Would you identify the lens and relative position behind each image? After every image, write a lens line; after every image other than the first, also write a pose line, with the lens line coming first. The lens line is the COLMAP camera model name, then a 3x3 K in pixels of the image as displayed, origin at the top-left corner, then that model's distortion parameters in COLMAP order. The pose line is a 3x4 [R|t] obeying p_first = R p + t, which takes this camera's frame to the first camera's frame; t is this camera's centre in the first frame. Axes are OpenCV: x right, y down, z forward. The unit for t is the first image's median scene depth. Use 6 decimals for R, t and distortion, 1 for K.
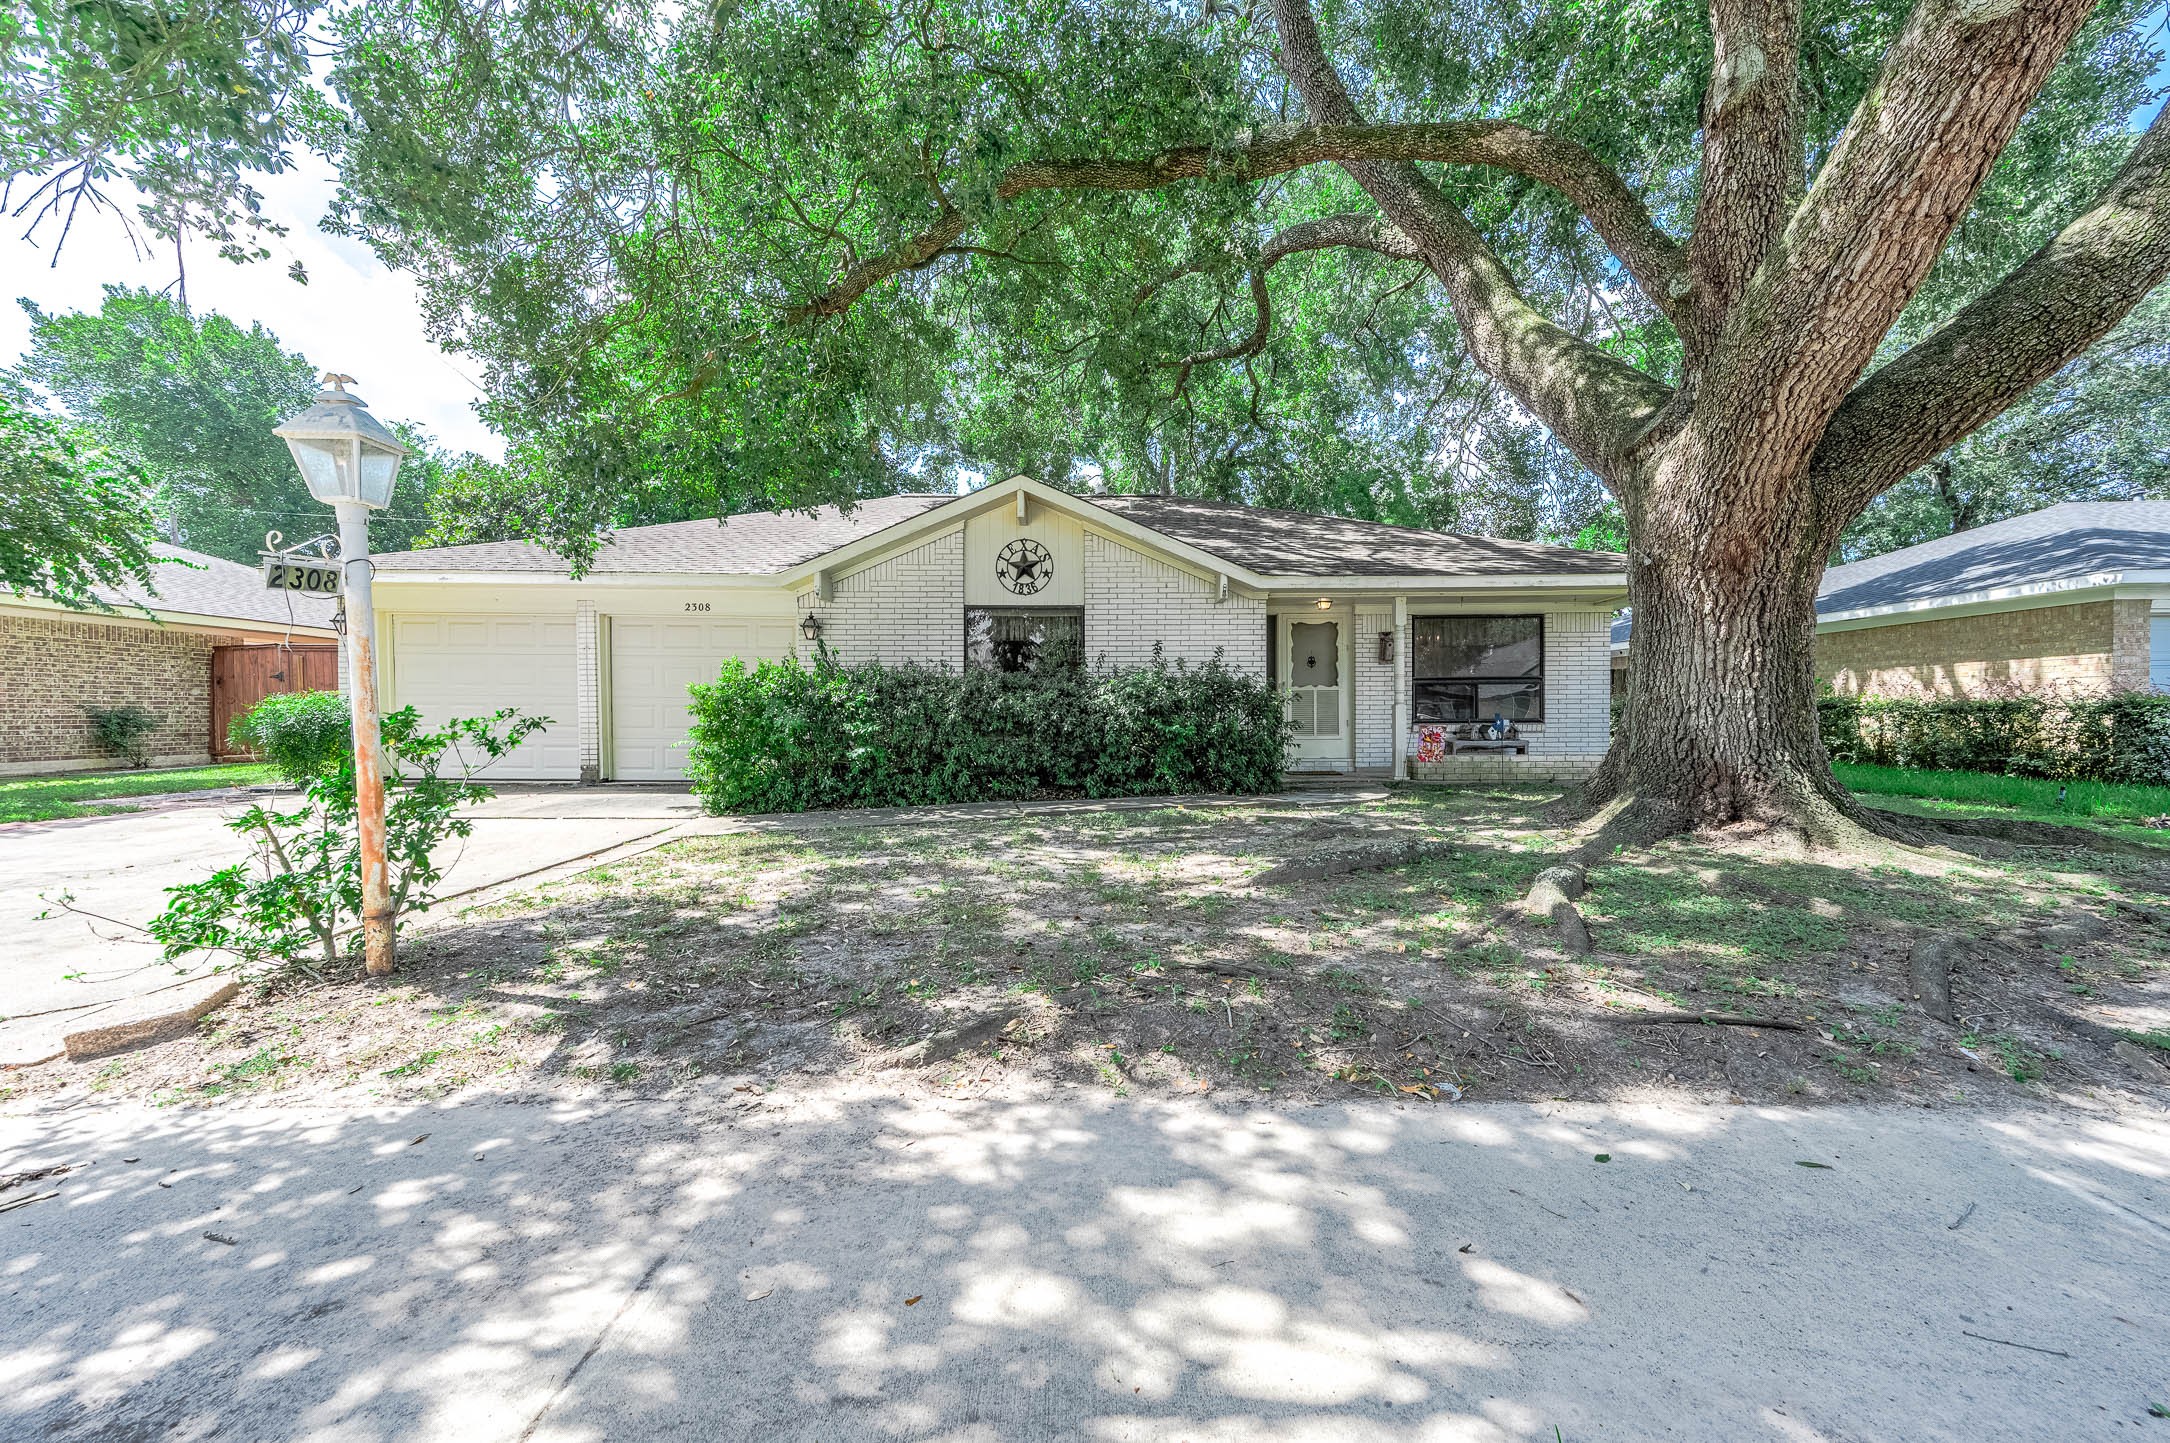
lens RADIAL K [[856.8, 0, 1089.6], [0, 856.8, 714.0], [0, 0, 1]] dist [0.011612, -0.000096]
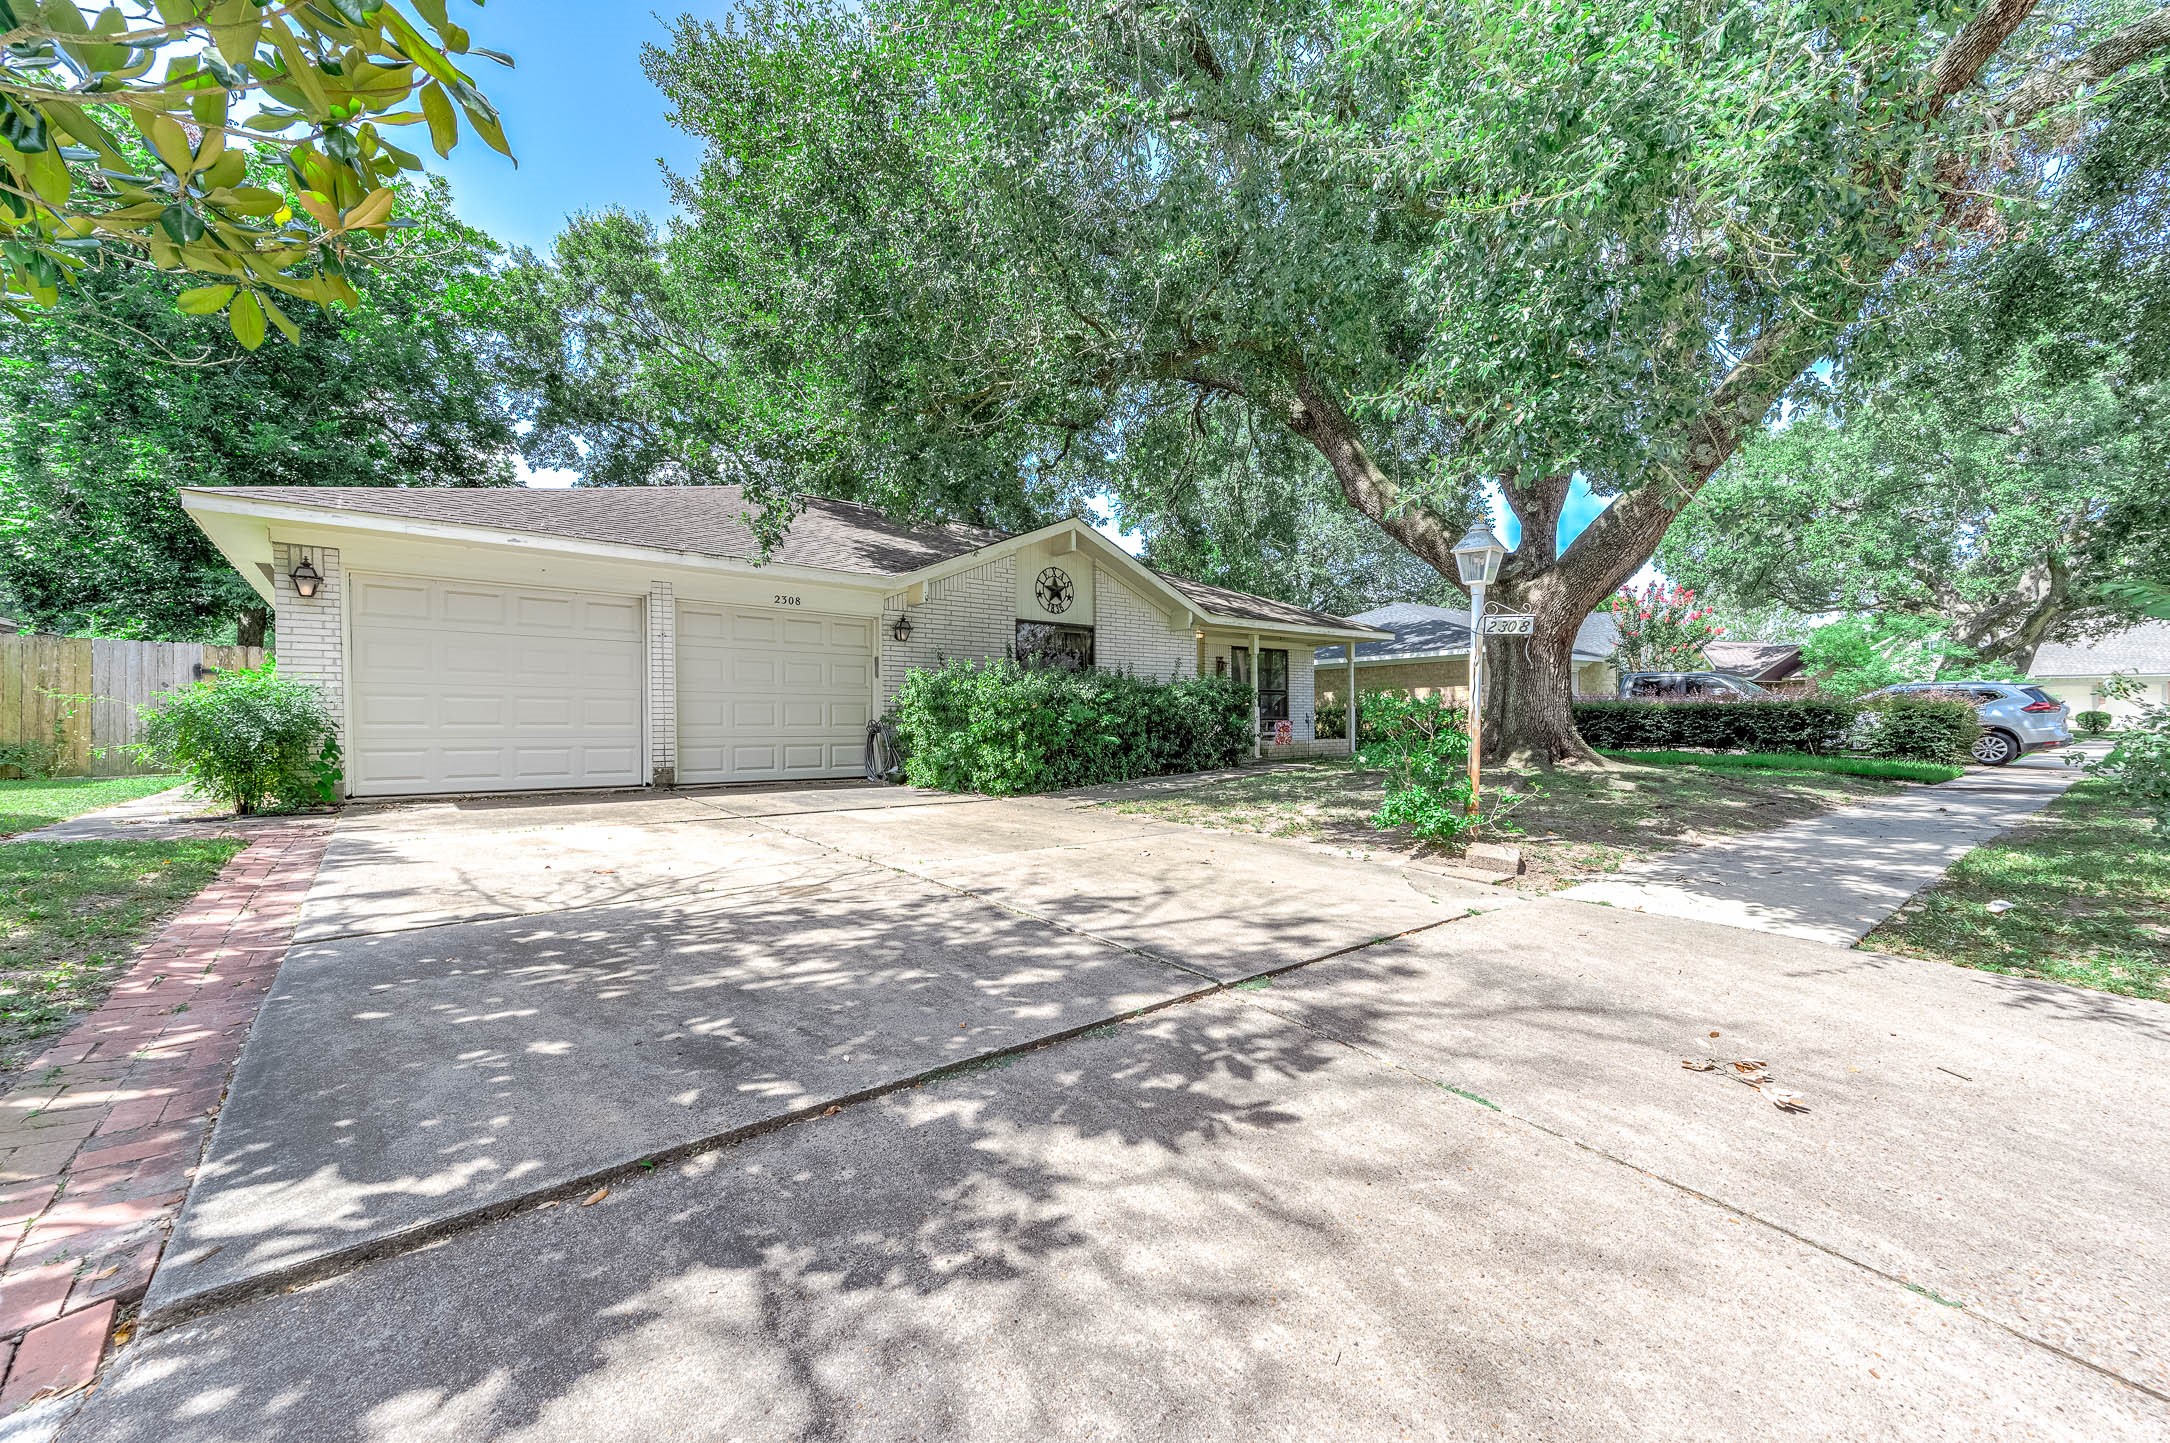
lens RADIAL K [[856.8, 0, 1089.6], [0, 856.8, 714.0], [0, 0, 1]] dist [0.011612, -0.000096]
pose [[0.774062, 0.004755, 0.633092, -0.804372], [0.003436, 0.999926, -0.011711, 0.017612], [-0.633101, 0.011241, 0.773988, 0.032130]]
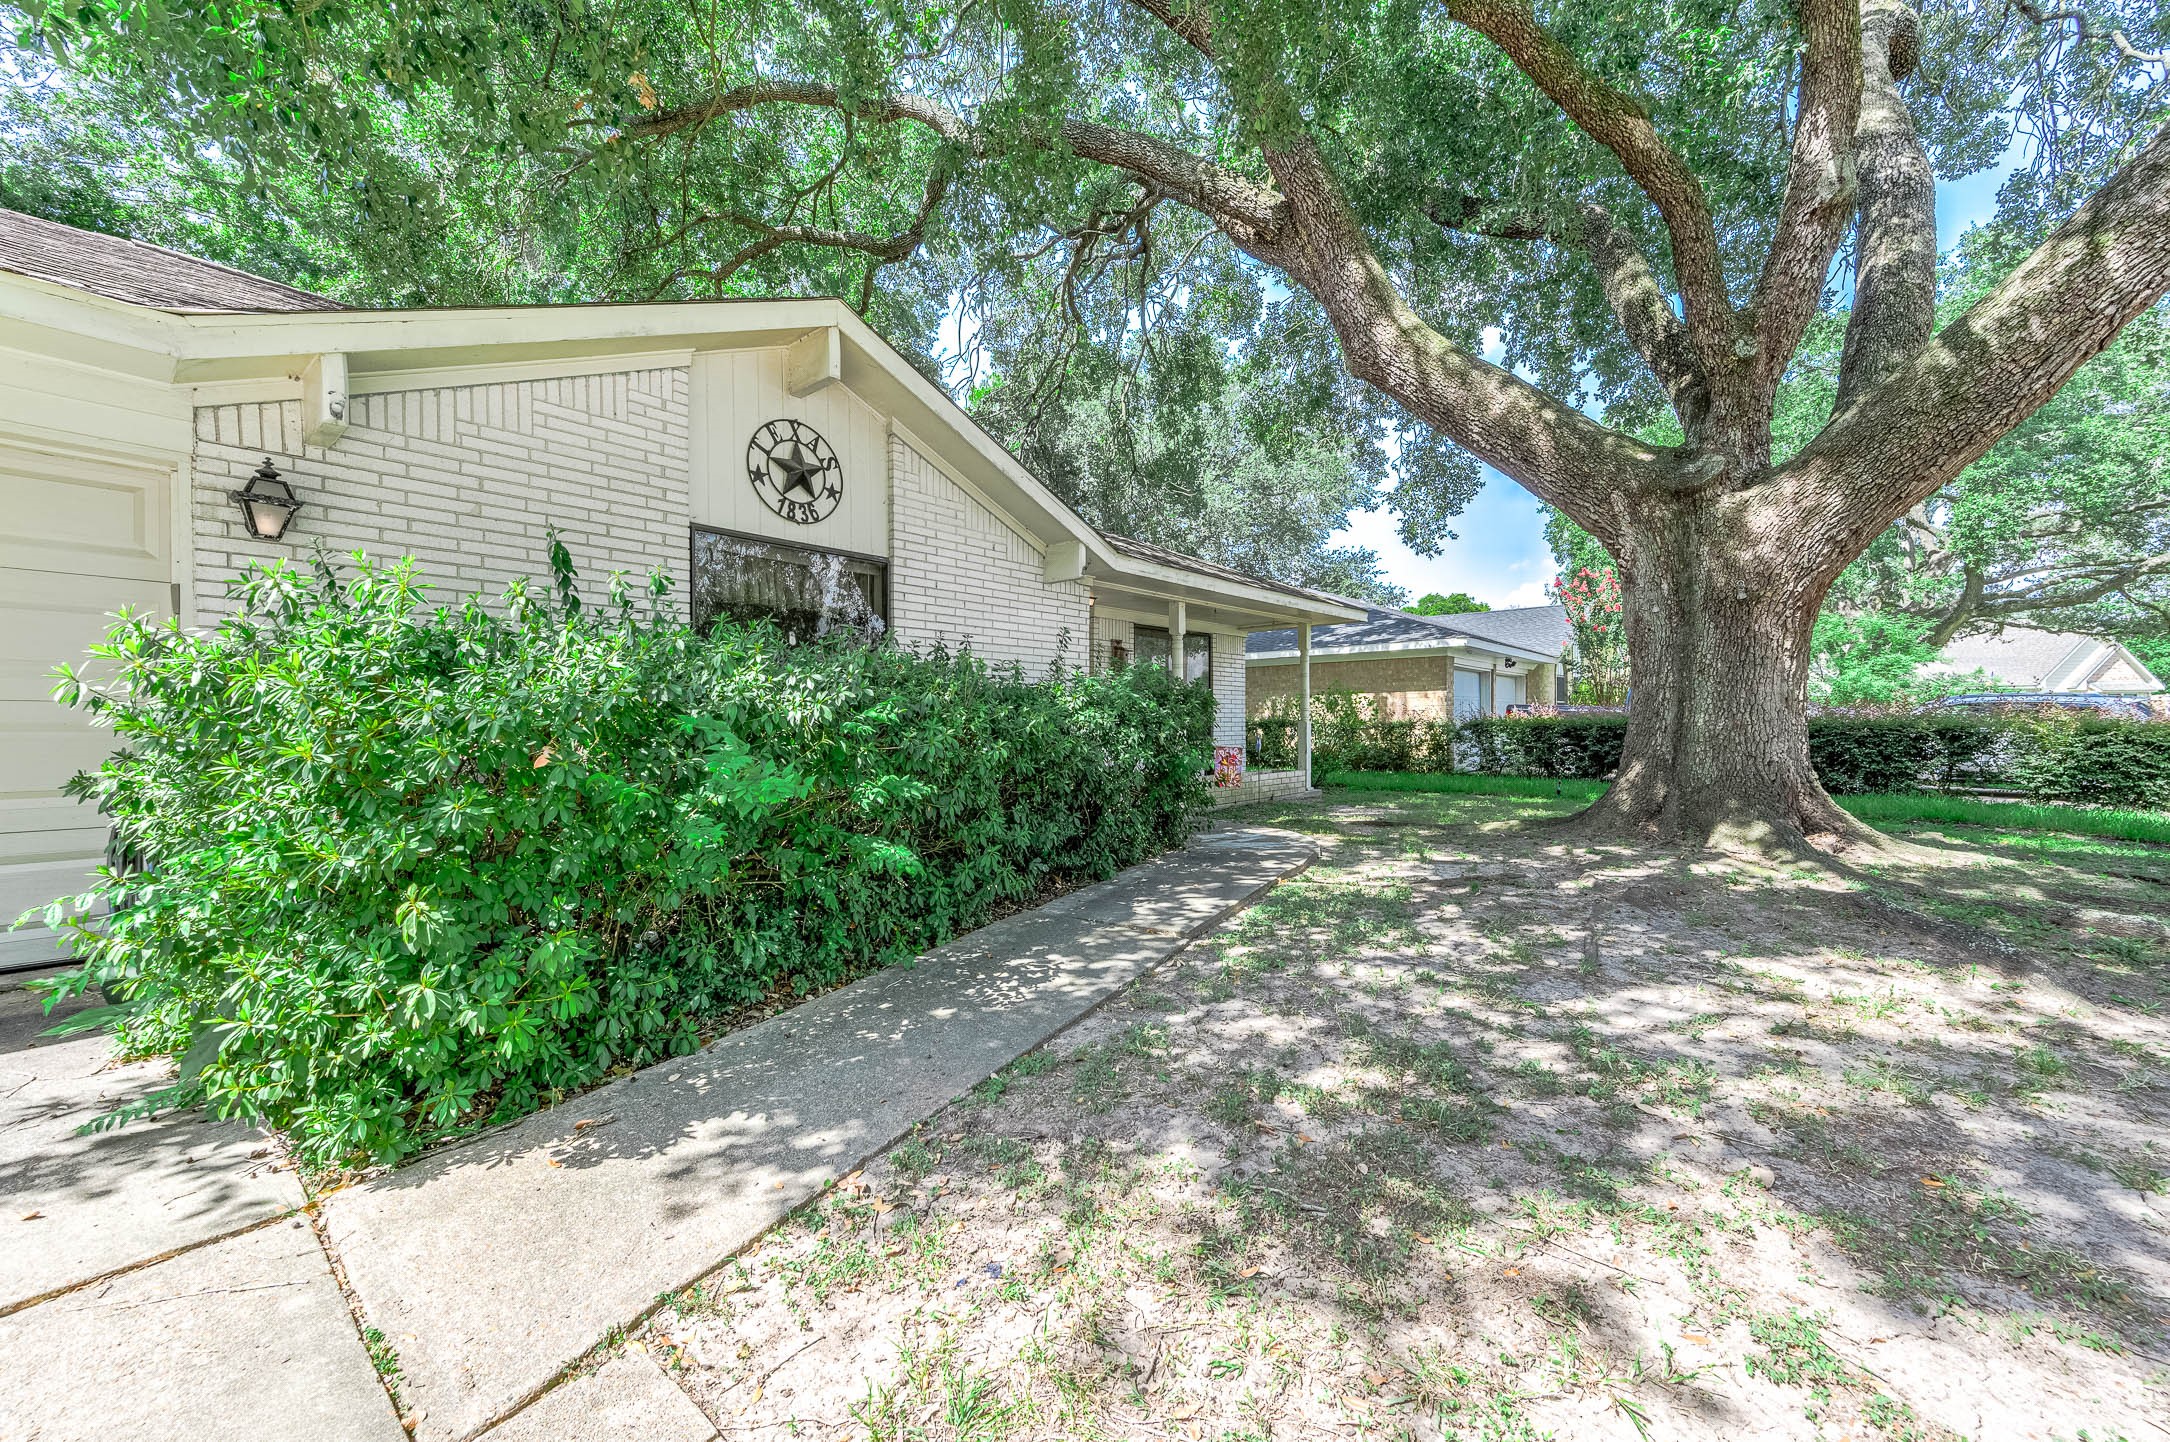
lens RADIAL K [[856.8, 0, 1089.6], [0, 856.8, 713.5], [0, 0, 1]] dist [0.011612, -0.000096]
pose [[0.647886, 0.010681, 0.761662, -0.371171], [0.000610, 0.999894, -0.014541, -0.008852], [-0.761737, 0.009886, 0.647811, 0.502707]]
